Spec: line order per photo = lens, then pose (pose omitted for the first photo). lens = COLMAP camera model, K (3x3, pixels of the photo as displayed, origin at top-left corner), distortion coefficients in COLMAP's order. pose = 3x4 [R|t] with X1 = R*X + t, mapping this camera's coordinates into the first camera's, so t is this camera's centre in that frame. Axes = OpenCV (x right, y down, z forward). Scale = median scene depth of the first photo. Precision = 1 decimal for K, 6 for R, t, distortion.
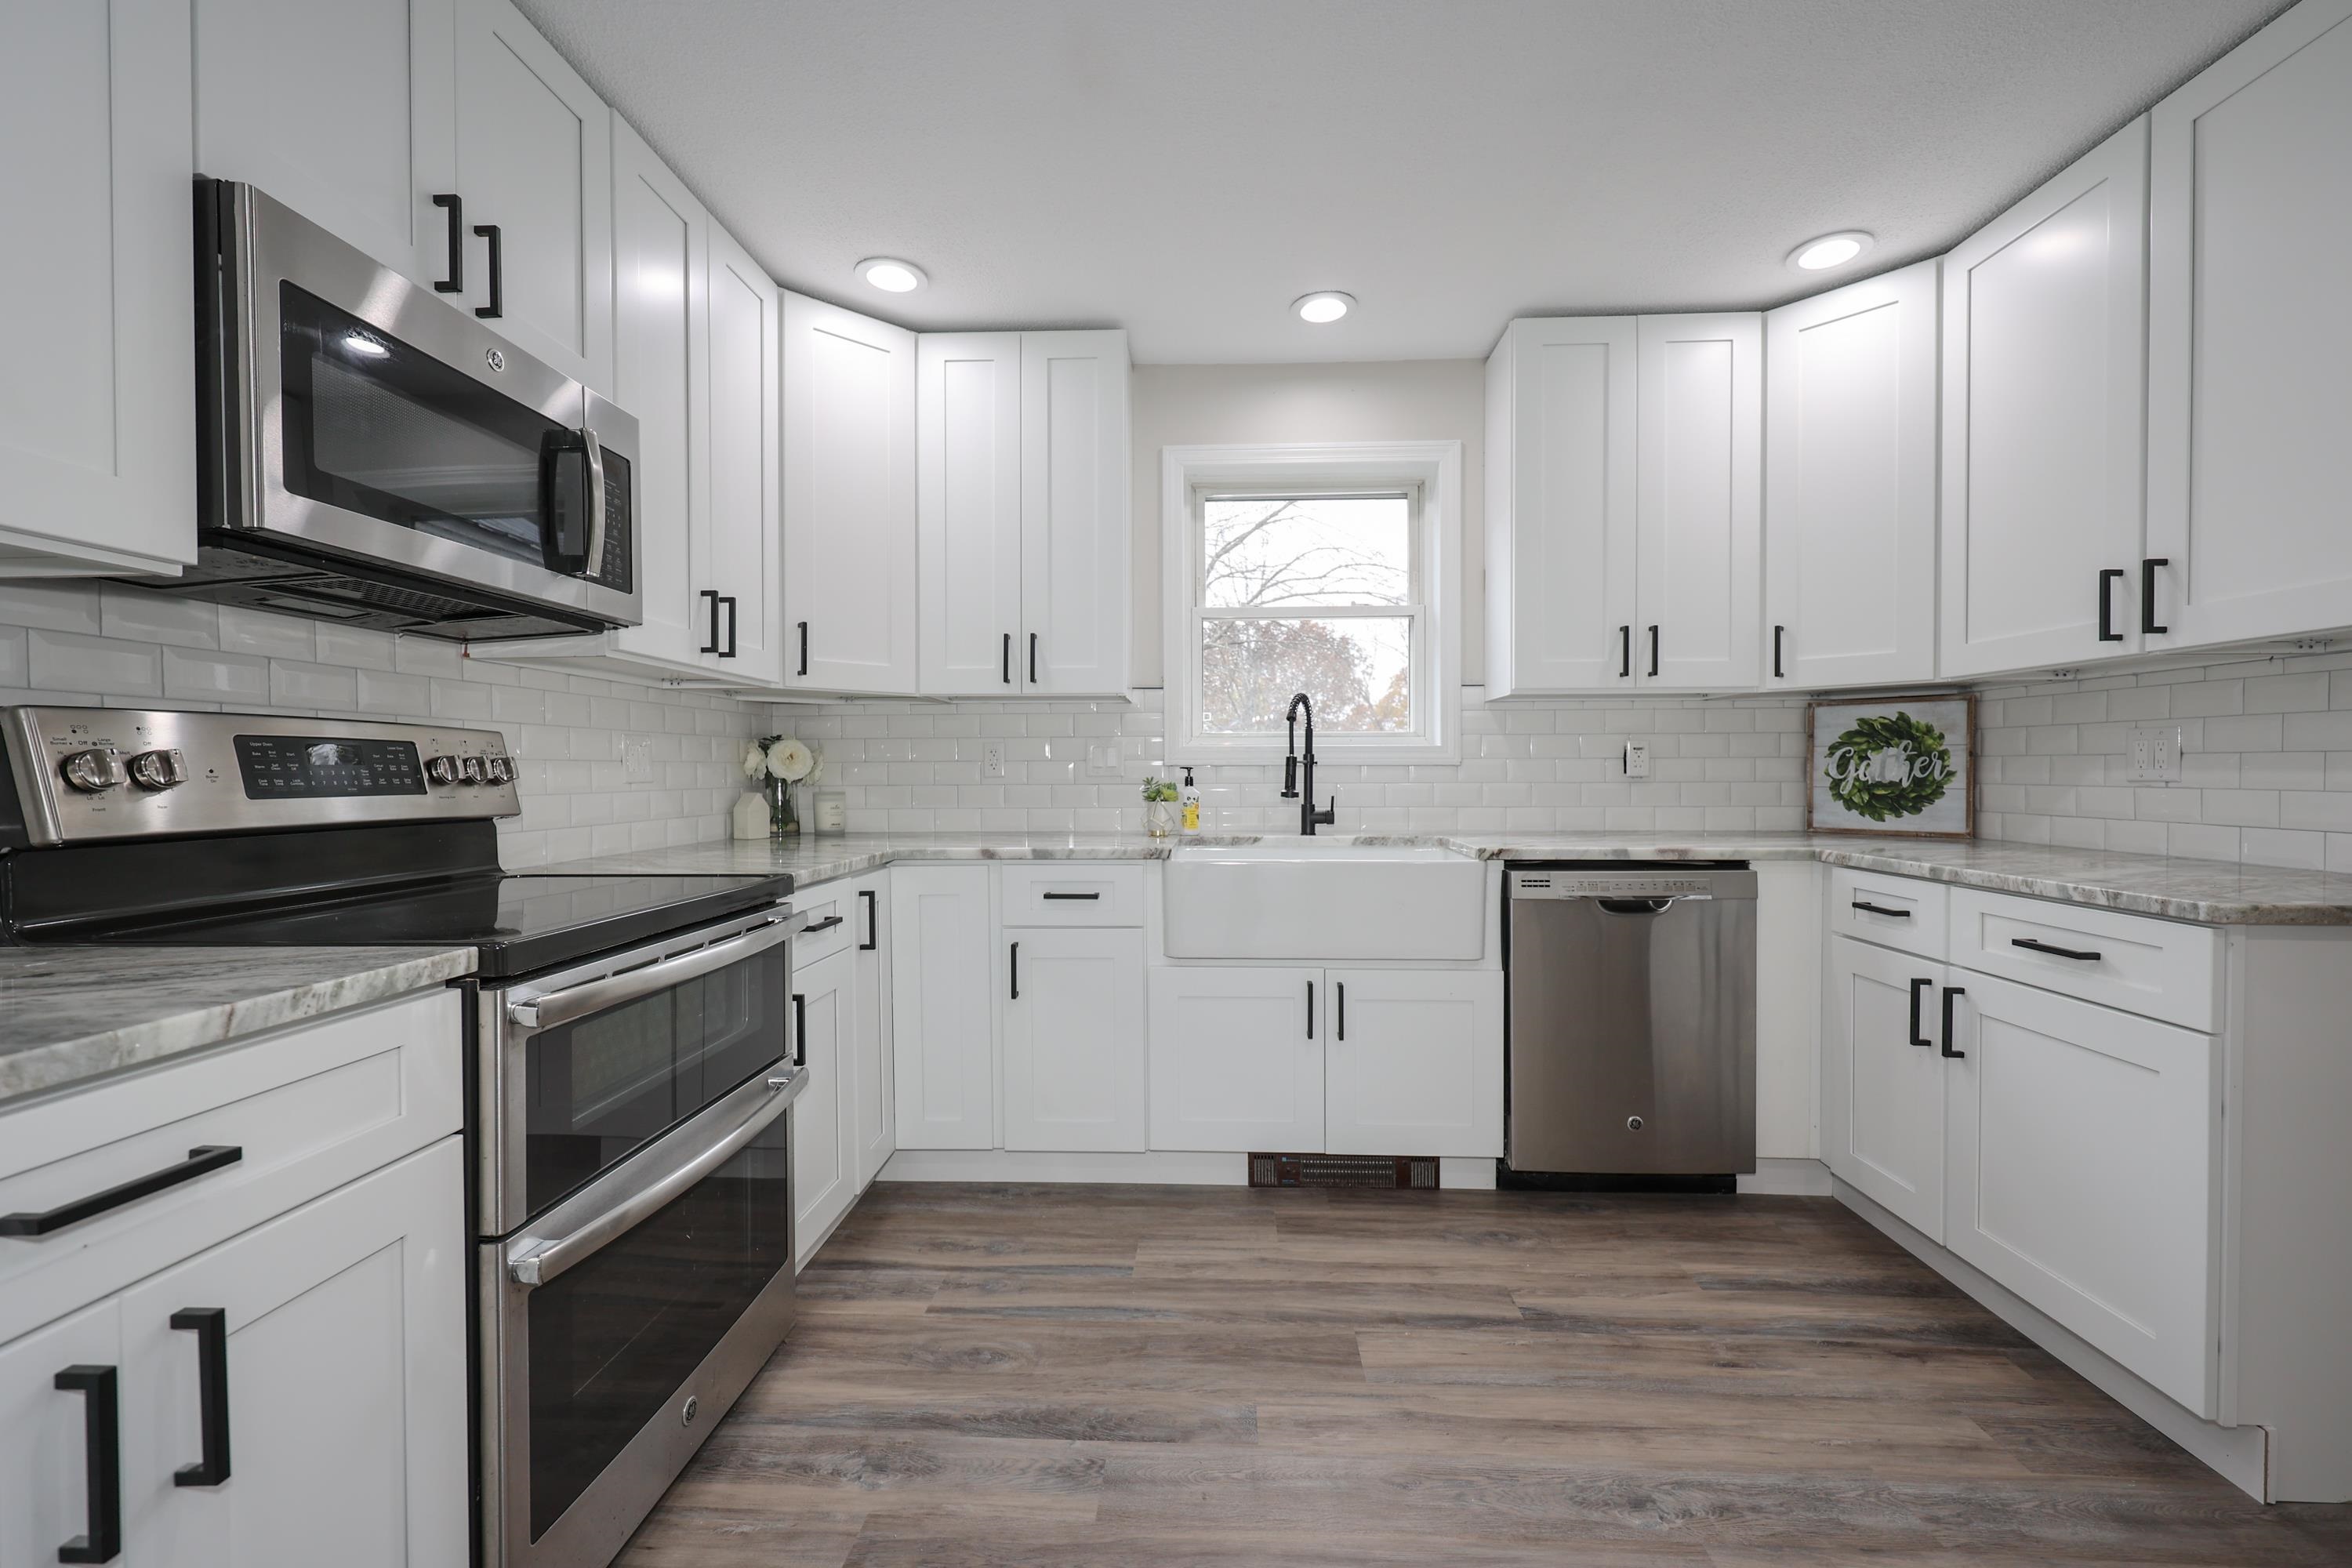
lens RADIAL K [[943.3, 0, 1190.7], [0, 943.3, 785.7], [0, 0, 1]] dist [0.002300, -0.000141]
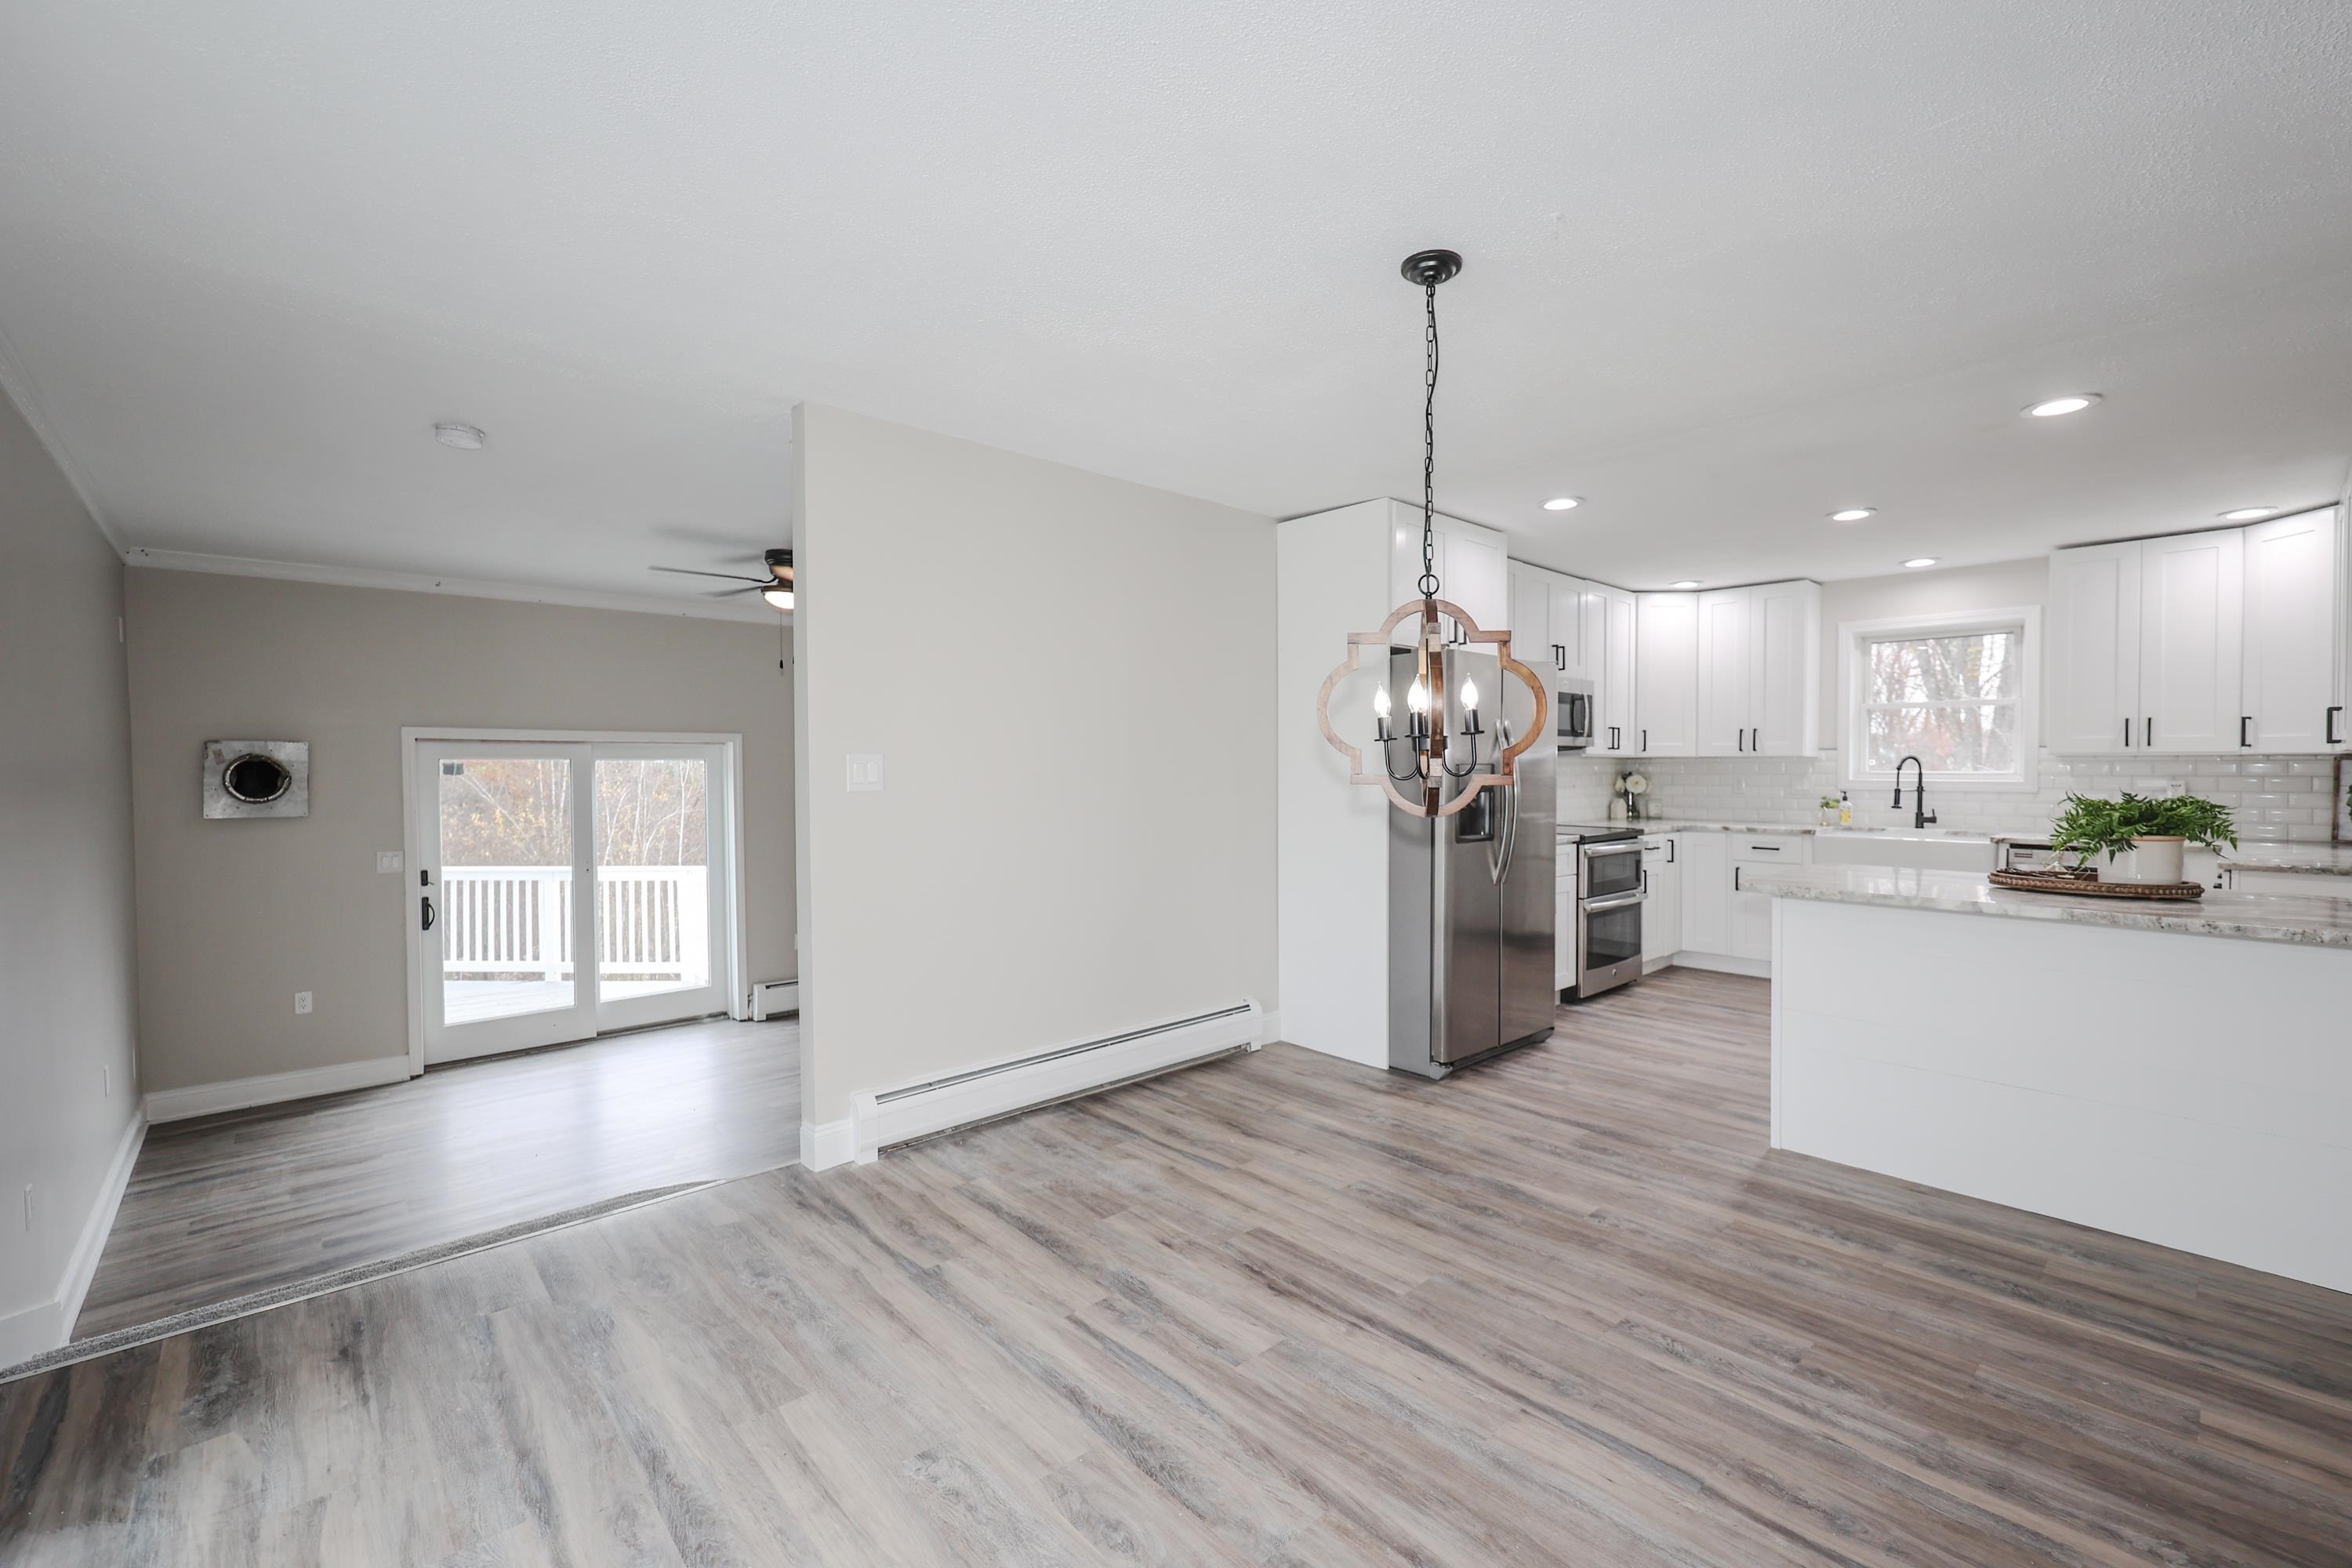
lens RADIAL K [[978.0, 0, 1176.0], [0, 978.0, 784.0], [0, 0, 1]] dist [0.004662, -0.000890]
pose [[0.688608, 0.014152, -0.724996, 0.568665], [-0.007757, 0.999896, 0.012150, -0.053688], [0.725092, -0.002743, 0.688646, -1.558955]]
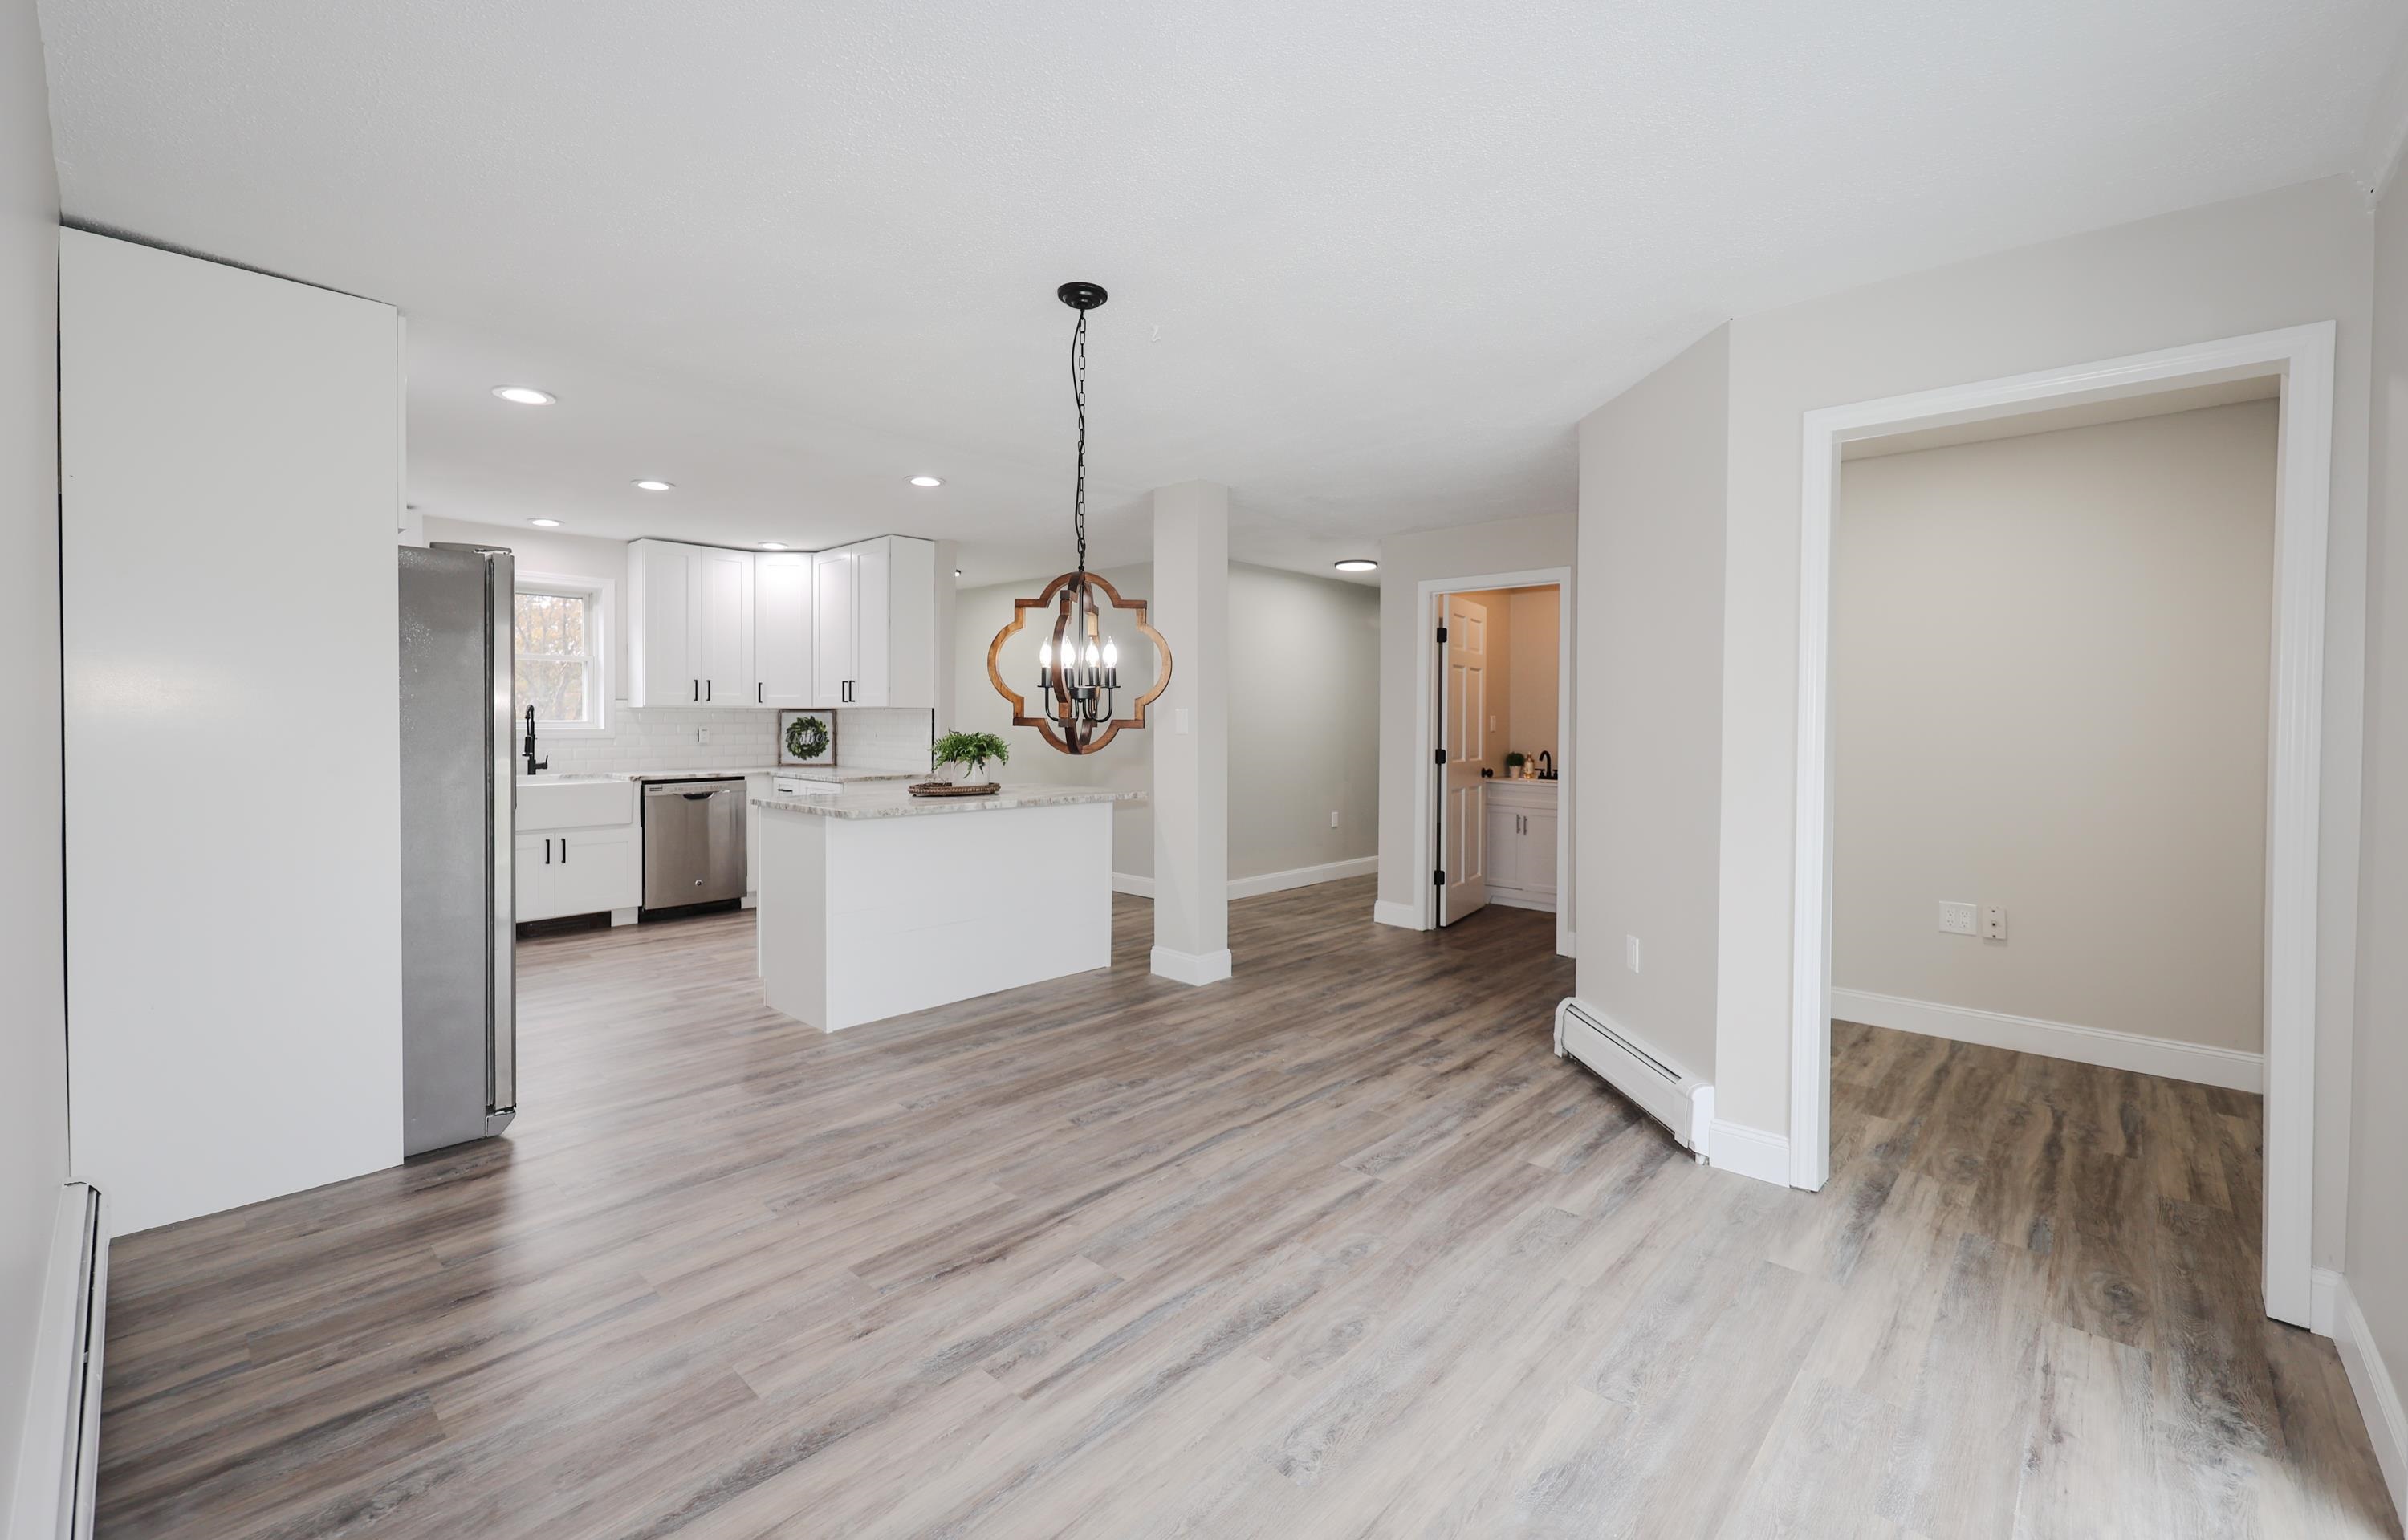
lens RADIAL K [[1021.4, 0, 1205.5], [0, 1021.4, 735.4], [0, 0, 1]] dist [0.008830, -0.000276]
pose [[0.658612, -0.007233, 0.752448, -0.611897], [0.003783, 0.999973, 0.006301, -0.041433], [-0.752473, -0.001303, 0.658621, -1.605805]]
